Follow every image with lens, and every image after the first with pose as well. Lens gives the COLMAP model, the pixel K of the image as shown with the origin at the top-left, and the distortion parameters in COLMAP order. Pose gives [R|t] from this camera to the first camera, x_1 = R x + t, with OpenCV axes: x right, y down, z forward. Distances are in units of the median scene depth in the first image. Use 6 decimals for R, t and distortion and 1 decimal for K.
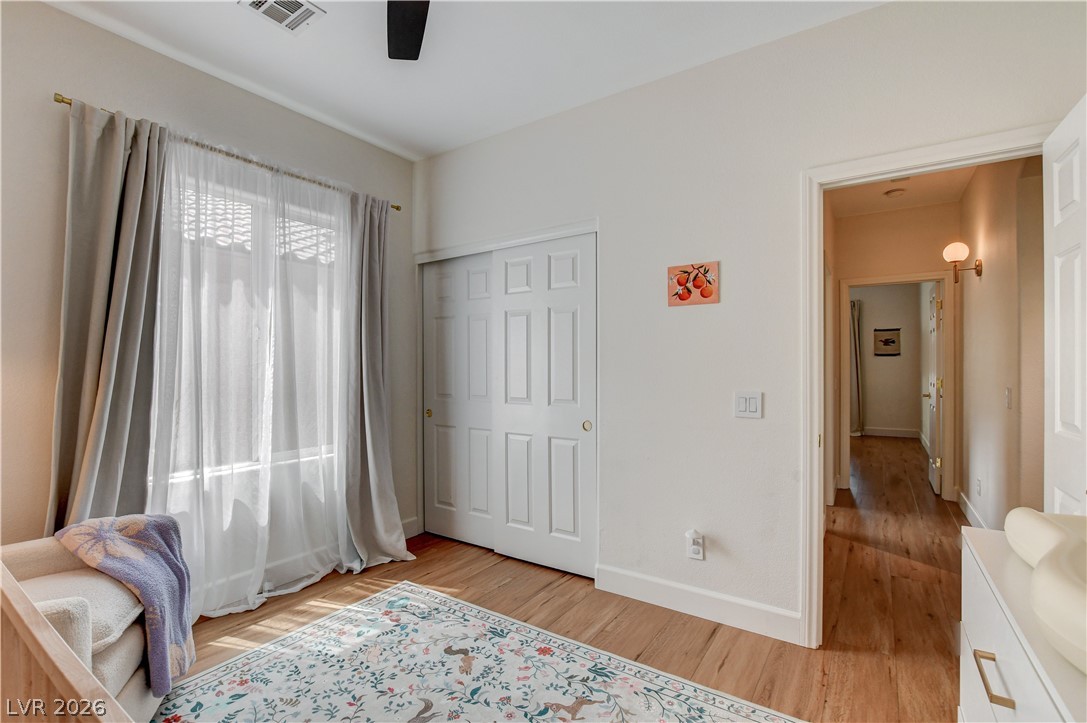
lens RADIAL K [[485.8, 0, 546.6], [0, 485.8, 364.0], [0, 0, 1]] dist [-0.013435, 0.000069]
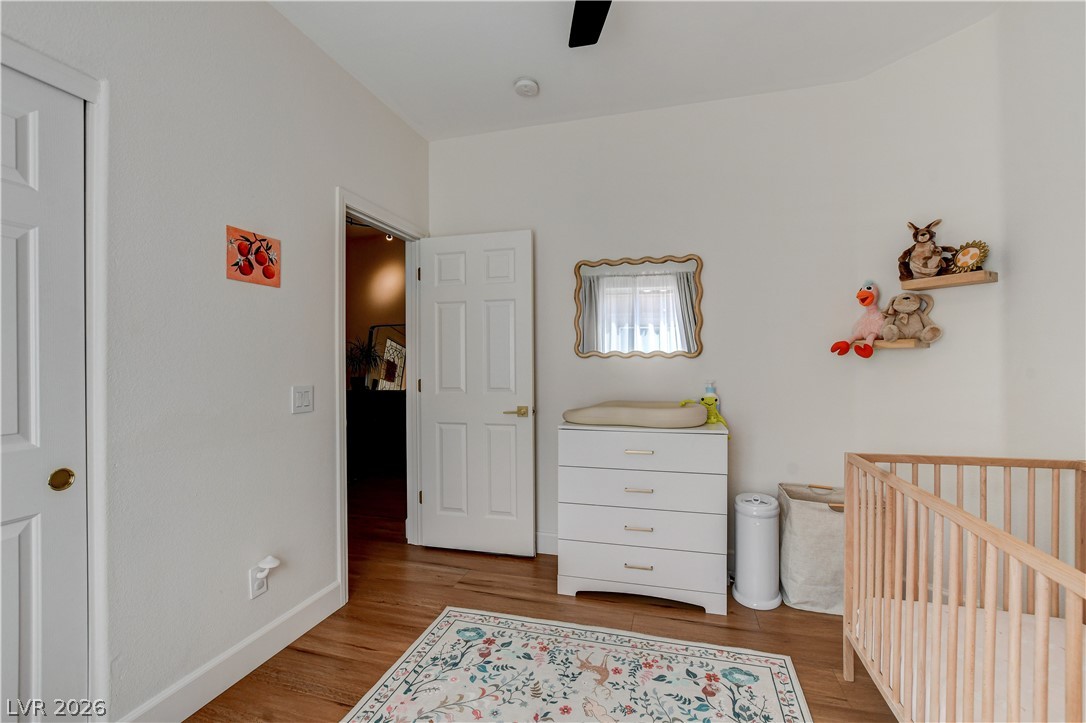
lens RADIAL K [[485.4, 0, 538.4], [0, 485.4, 359.0], [0, 0, 1]] dist [-0.013435, 0.000069]
pose [[-0.296012, 0.006911, 0.955159, -0.607969], [0.002474, 0.999976, -0.006468, 0.010581], [-0.955181, 0.000448, -0.296022, 0.788376]]
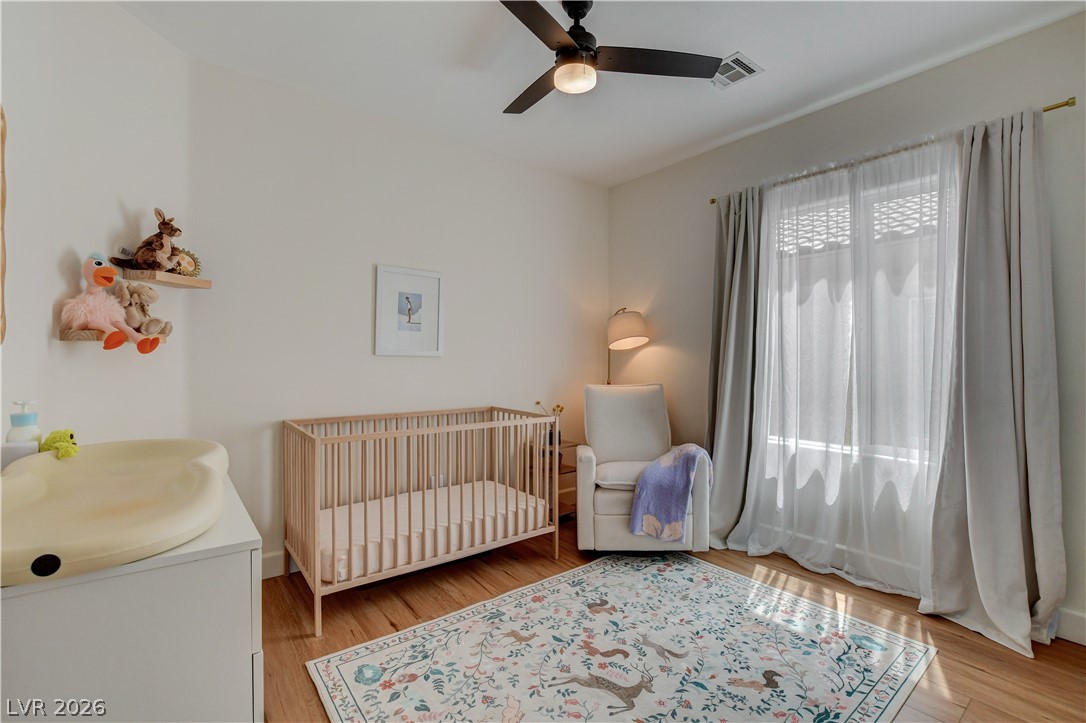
lens RADIAL K [[485.4, 0, 548.2], [0, 485.4, 365.5], [0, 0, 1]] dist [-0.013435, 0.000069]
pose [[-0.297942, 0.013484, -0.954489, 0.659062], [-0.002393, 0.999887, 0.014872, 0.010664], [0.954581, 0.006715, -0.297876, 0.752131]]
